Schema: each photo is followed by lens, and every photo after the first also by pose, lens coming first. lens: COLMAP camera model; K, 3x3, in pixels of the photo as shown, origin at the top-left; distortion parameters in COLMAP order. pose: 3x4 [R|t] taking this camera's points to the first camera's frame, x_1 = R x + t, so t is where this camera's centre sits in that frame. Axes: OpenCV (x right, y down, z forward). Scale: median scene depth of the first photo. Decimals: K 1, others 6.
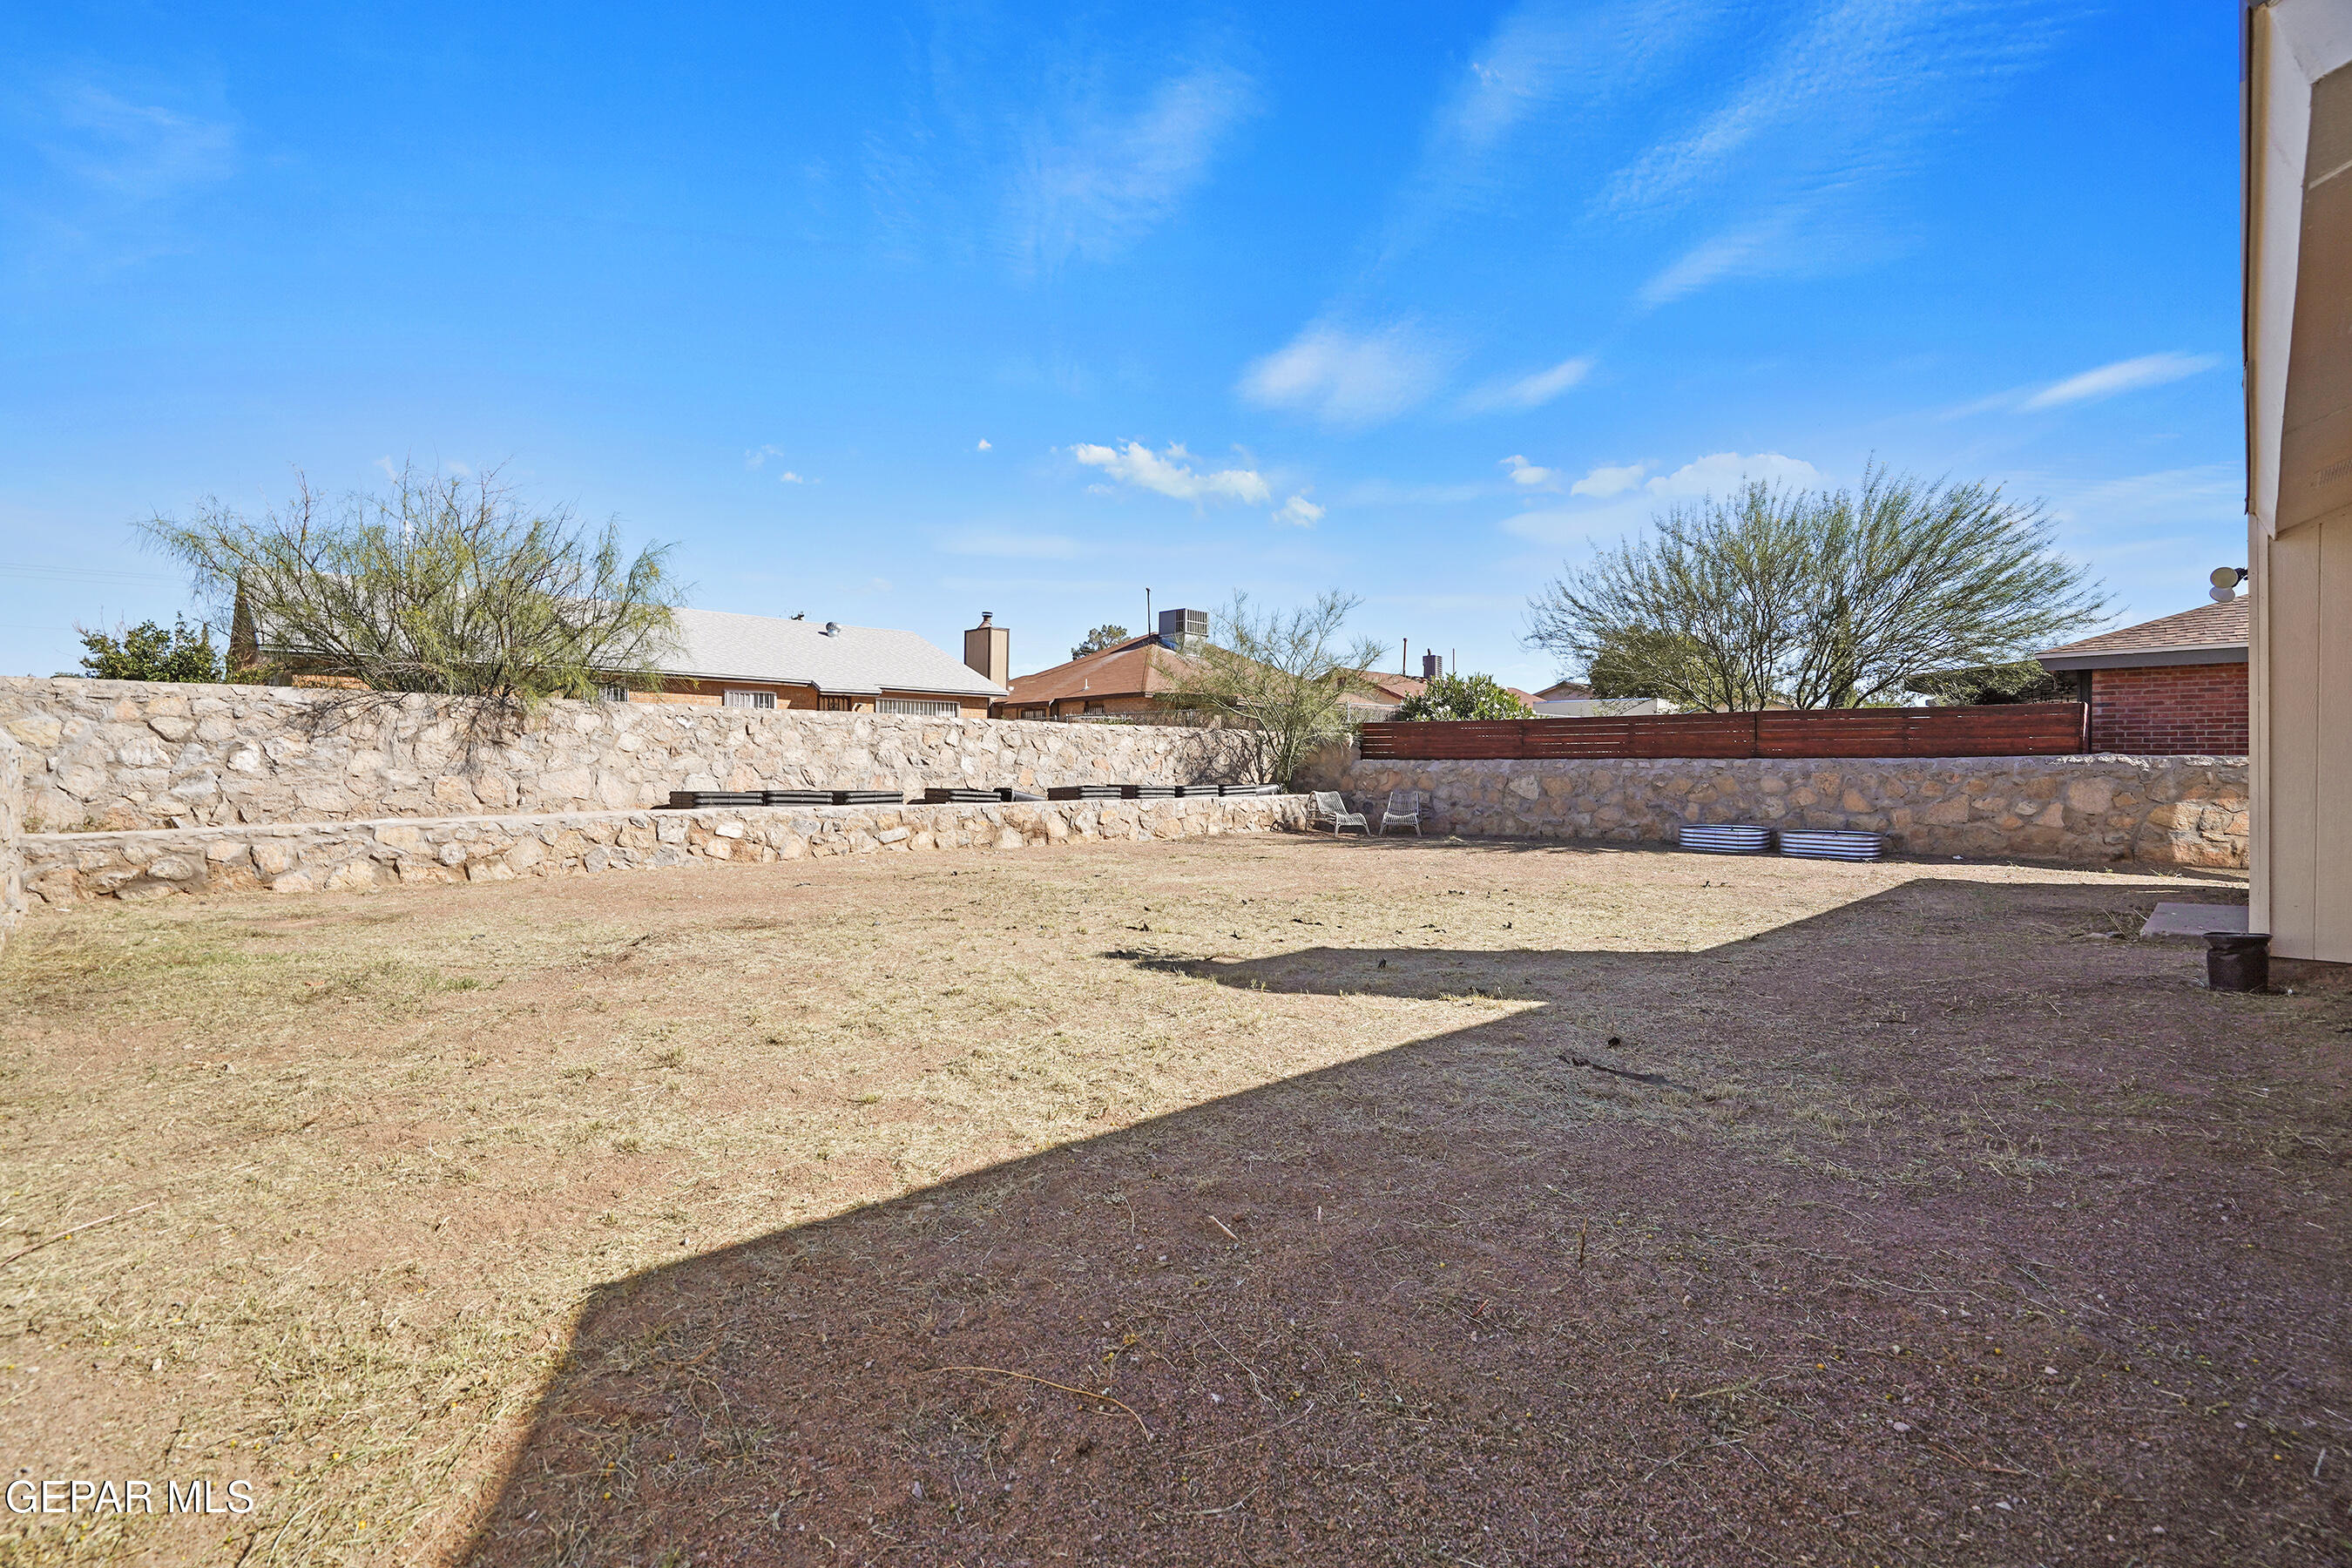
lens RADIAL K [[1082.5, 0, 1168.7], [0, 1082.5, 778.3], [0, 0, 1]] dist [-0.000726, -0.000021]
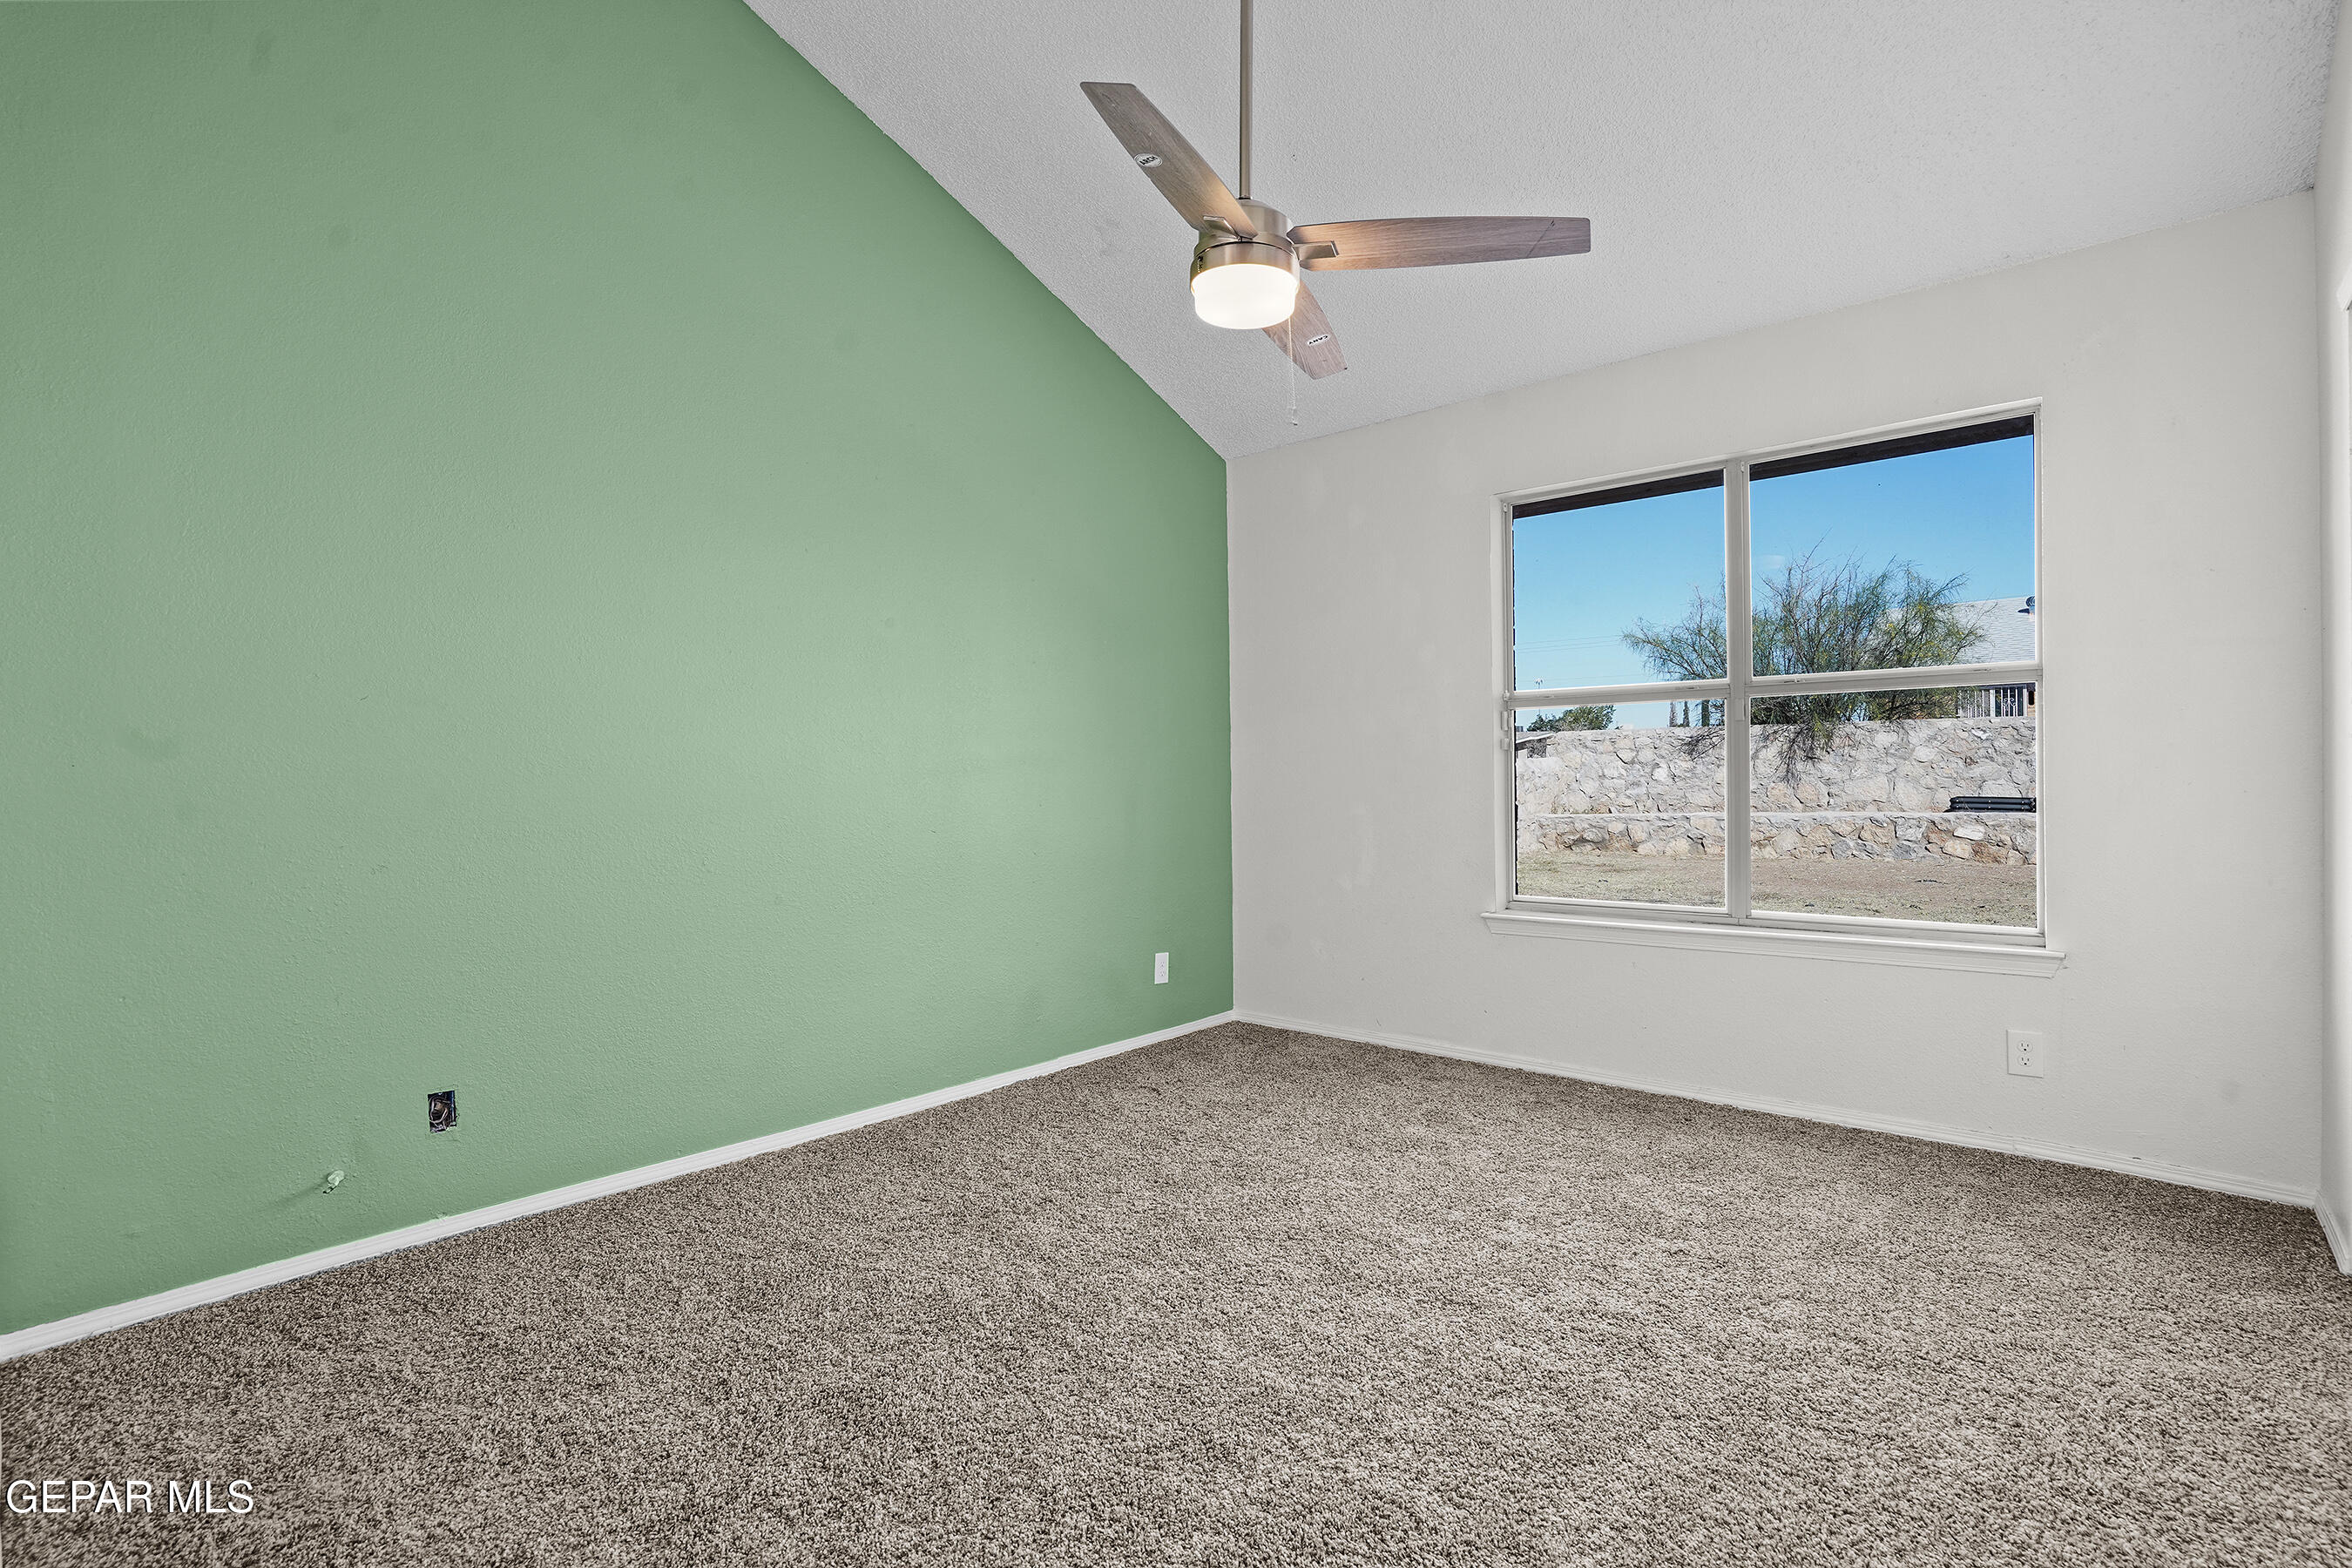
lens RADIAL K [[1082.5, 0, 1177.3], [0, 1082.5, 782.2], [0, 0, 1]] dist [-0.000726, -0.000021]
pose [[0.136388, 0.001818, -0.990654, 0.622151], [0.004403, 0.999987, 0.002442, -0.010348], [0.990646, -0.004695, 0.136378, 0.054552]]
